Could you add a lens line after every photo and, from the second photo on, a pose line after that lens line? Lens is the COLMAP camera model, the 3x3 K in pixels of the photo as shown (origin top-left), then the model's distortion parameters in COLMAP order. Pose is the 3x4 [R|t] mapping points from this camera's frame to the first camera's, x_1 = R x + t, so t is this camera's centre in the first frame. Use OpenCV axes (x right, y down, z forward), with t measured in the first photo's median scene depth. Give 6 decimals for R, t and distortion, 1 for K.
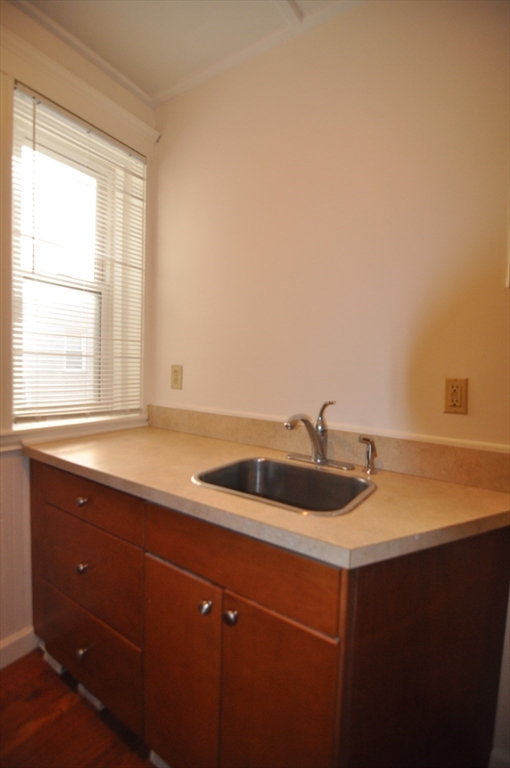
lens RADIAL K [[368.7, 0, 255.0], [0, 368.7, 384.0], [0, 0, 1]] dist [-0.000752, -0.017738]
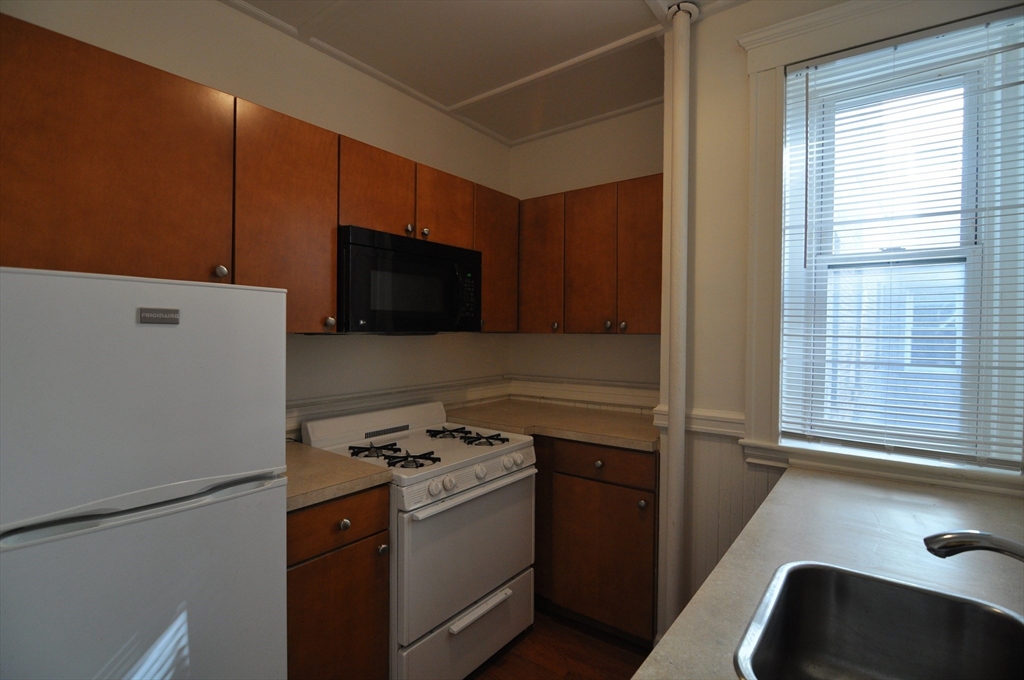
lens RADIAL K [[491.6, 0, 512.7], [0, 491.6, 339.0], [0, 0, 1]] dist [-0.000752, -0.017738]
pose [[-0.055314, -0.013905, -0.998372, 0.508054], [-0.079265, 0.996808, -0.009492, -0.060008], [0.995318, 0.078611, -0.056240, 0.358939]]
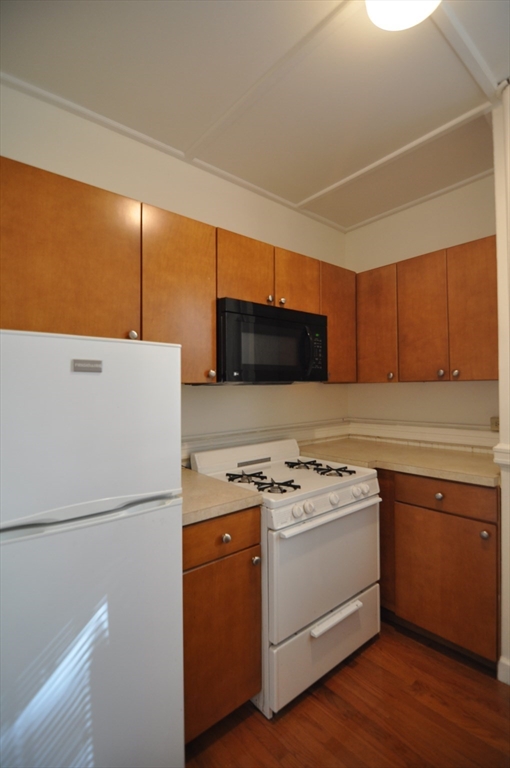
lens RADIAL K [[368.7, 0, 255.0], [0, 368.7, 384.0], [0, 0, 1]] dist [-0.000752, -0.017738]
pose [[-0.271990, -0.036890, -0.961593, 0.407210], [-0.065510, 0.997657, -0.019743, -0.036282], [0.960068, 0.057624, -0.273769, 0.295902]]
